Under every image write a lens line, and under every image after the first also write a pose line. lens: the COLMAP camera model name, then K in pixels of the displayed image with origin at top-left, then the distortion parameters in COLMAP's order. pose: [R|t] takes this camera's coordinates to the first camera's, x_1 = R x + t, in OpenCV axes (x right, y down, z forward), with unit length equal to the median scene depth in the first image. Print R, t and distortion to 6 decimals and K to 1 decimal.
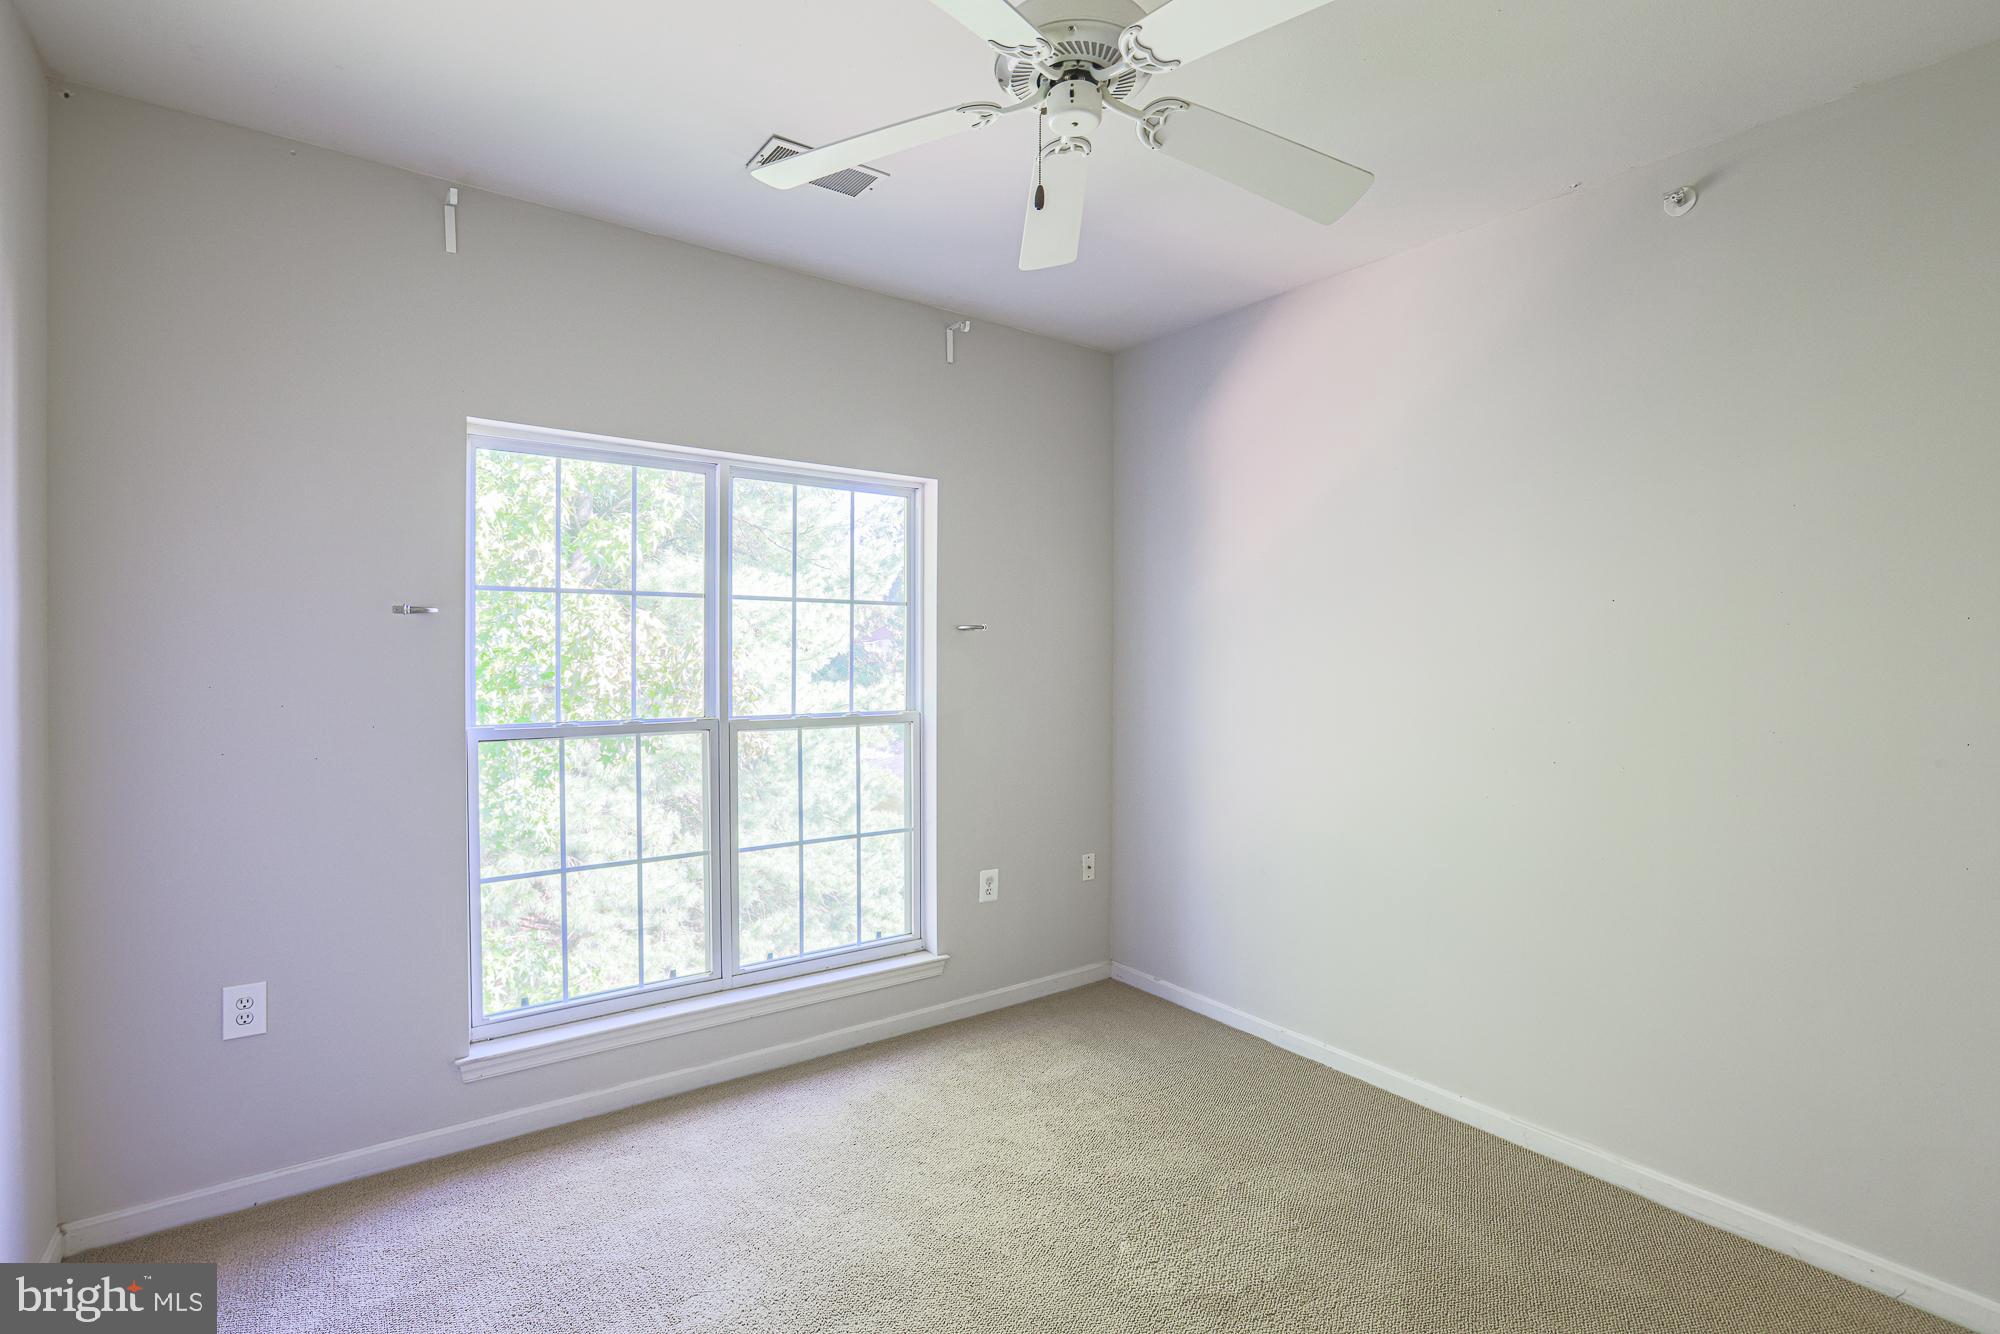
lens RADIAL K [[907.9, 0, 1005.4], [0, 907.9, 685.5], [0, 0, 1]] dist [-0.058543, 0.021961]
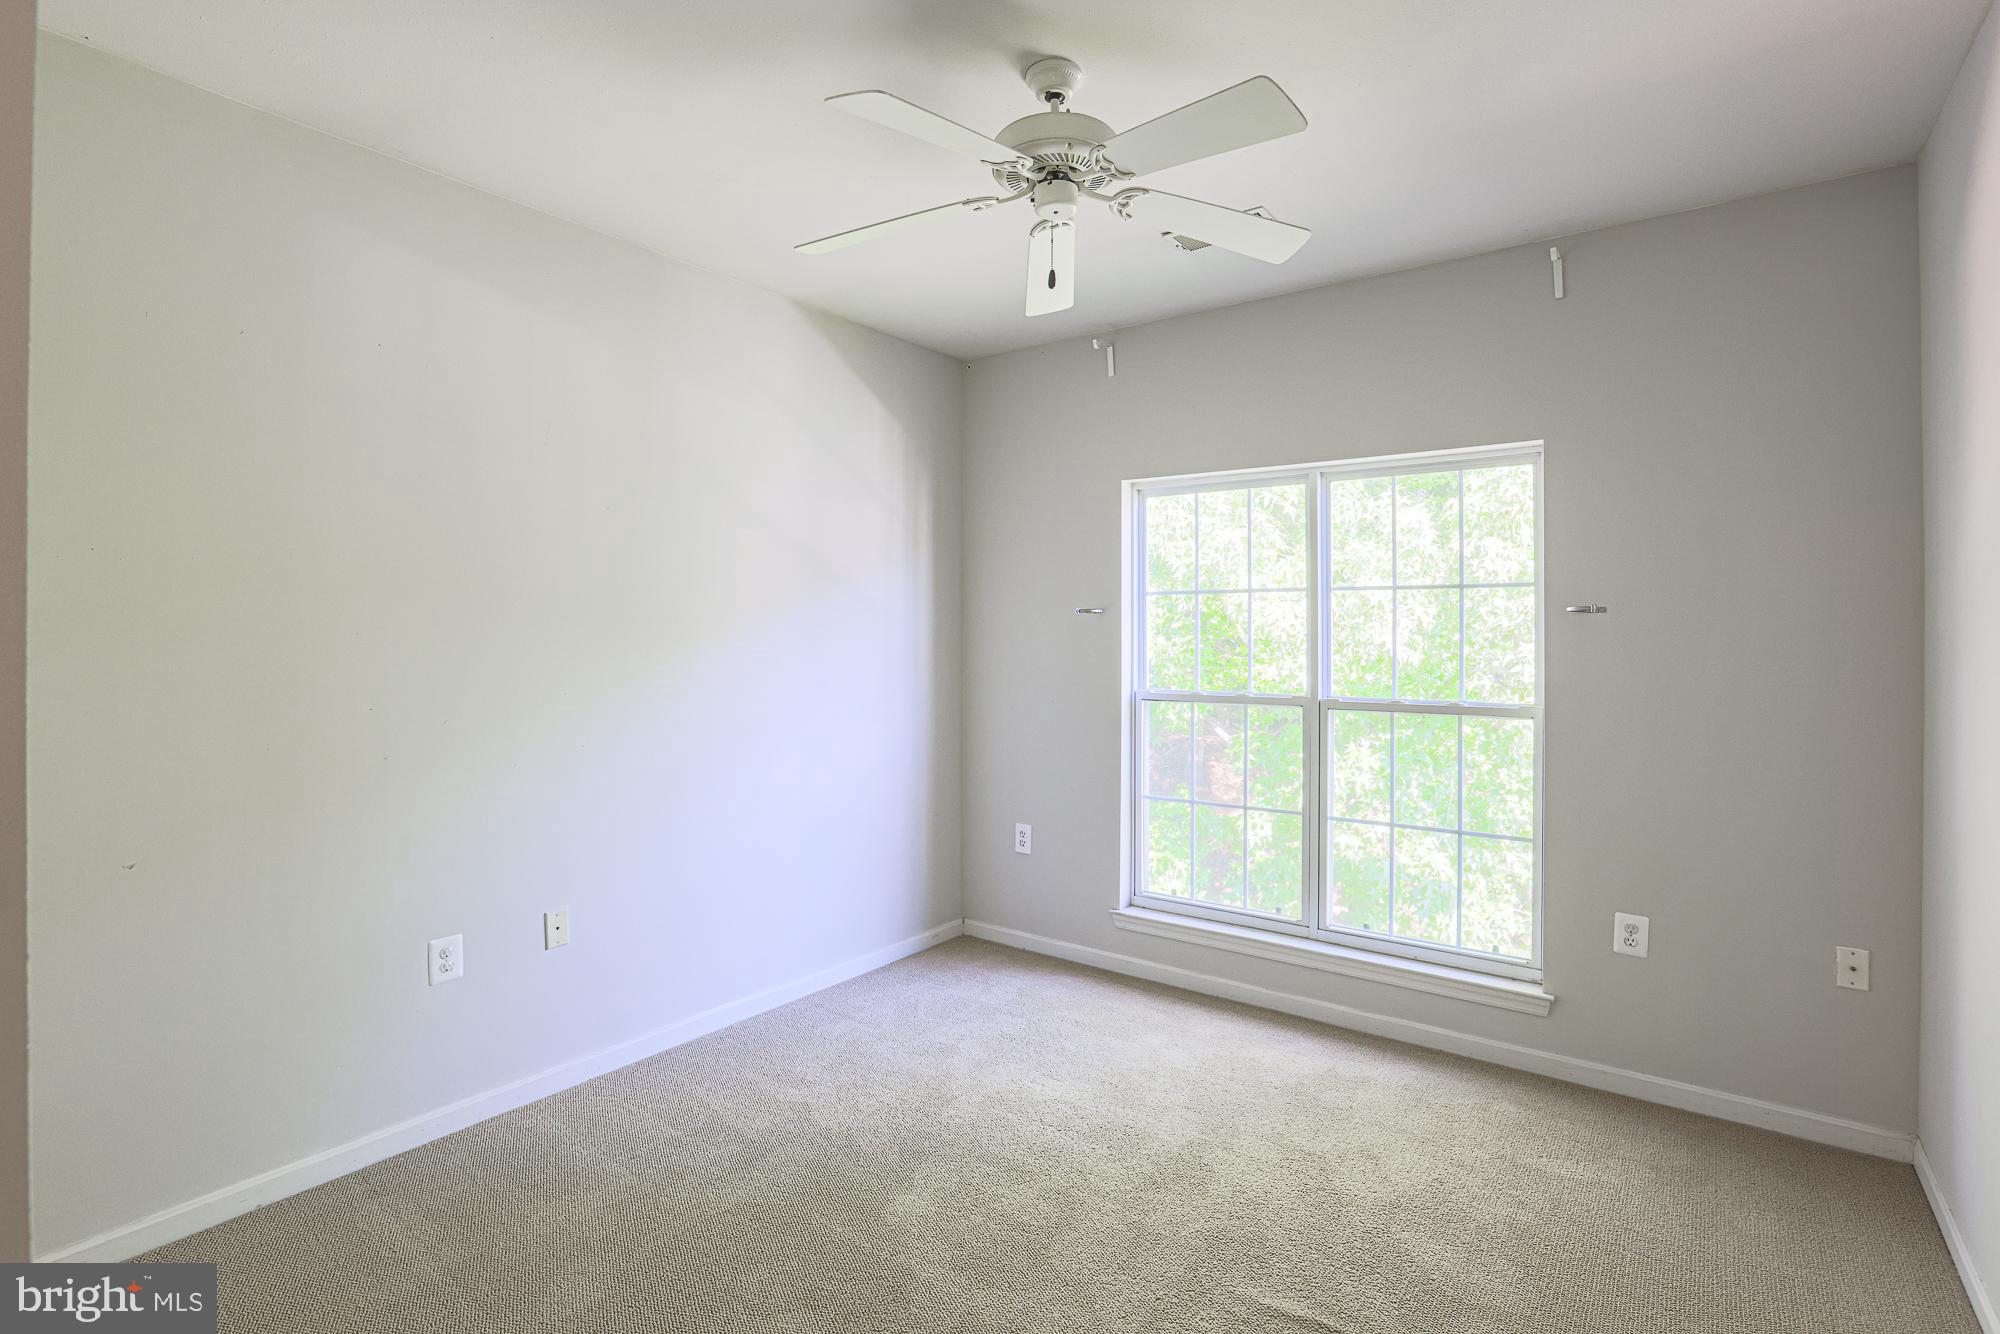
lens RADIAL K [[931.6, 0, 1007.1], [0, 931.6, 653.2], [0, 0, 1]] dist [-0.059403, 0.024247]
pose [[0.298538, 0.018861, -0.954211, 0.672160], [-0.029532, 0.999508, 0.010517, -0.019173], [0.953941, 0.025041, 0.298949, 0.283502]]
